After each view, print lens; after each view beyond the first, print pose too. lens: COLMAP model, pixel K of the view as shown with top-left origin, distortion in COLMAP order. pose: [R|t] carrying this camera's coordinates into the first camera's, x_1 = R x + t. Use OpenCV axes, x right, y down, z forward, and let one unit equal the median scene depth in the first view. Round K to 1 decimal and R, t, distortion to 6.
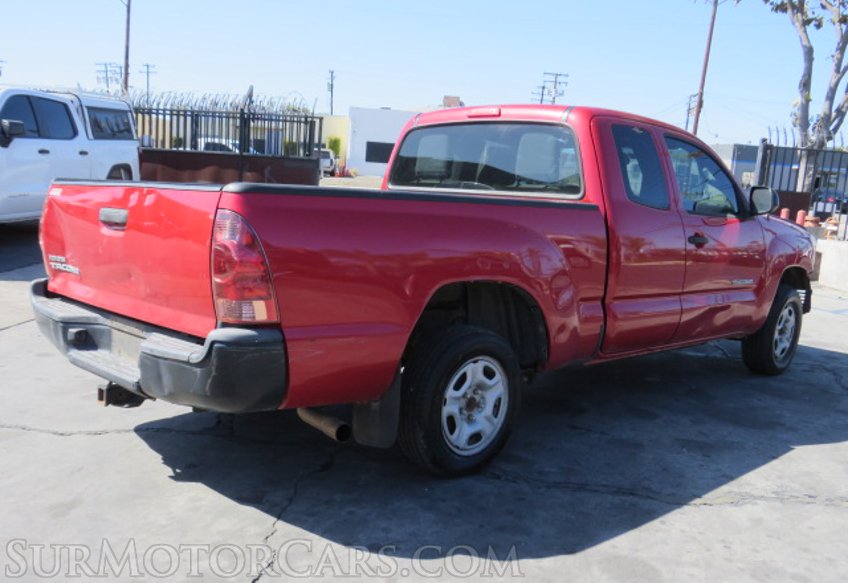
lens RADIAL K [[825.8, 0, 424.6], [0, 825.8, 319.5], [0, 0, 1]] dist [-0.055350, 0.023466]
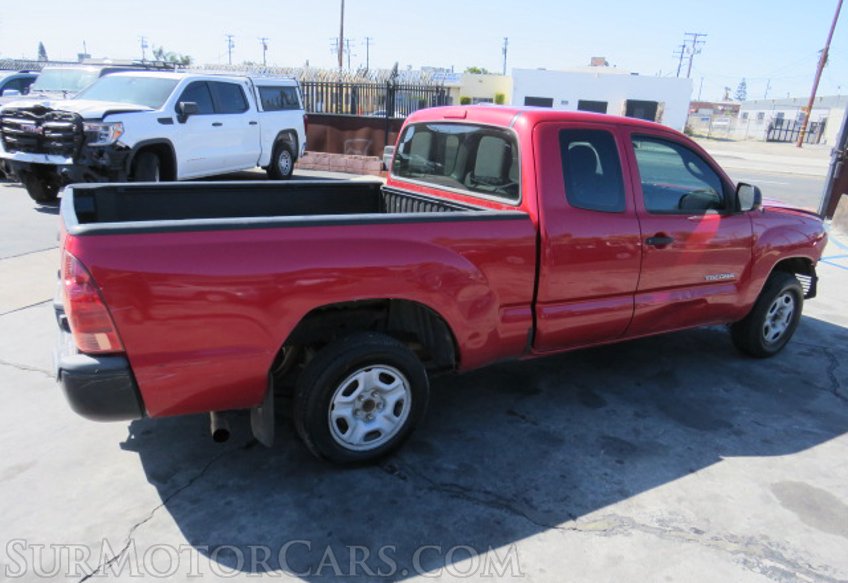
lens RADIAL K [[616.4, 0, 422.6], [0, 616.4, 313.0], [0, 0, 1]] dist [-0.033783, 0.004994]
pose [[0.967824, 0.066736, -0.242615, 0.270809], [-0.034153, 0.990105, 0.136106, -0.114221], [0.249298, -0.123441, 0.960527, 0.210052]]
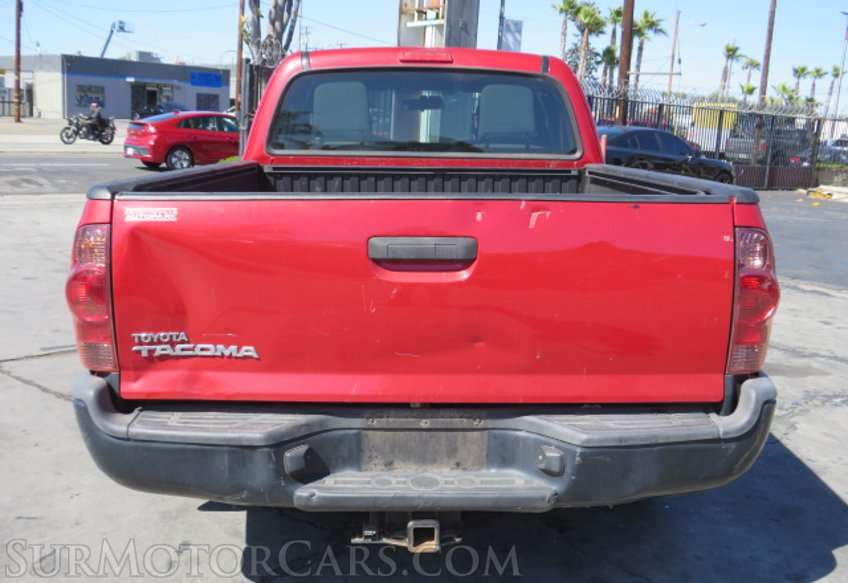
lens RADIAL K [[917.5, 0, 424.0], [0, 917.5, 291.5], [0, 0, 1]] dist [-0.018871, -0.012543]
pose [[0.697045, -0.167142, 0.697274, -0.671860], [0.133593, 0.985697, 0.102730, -0.129105], [-0.704472, 0.021543, 0.709405, 0.401160]]
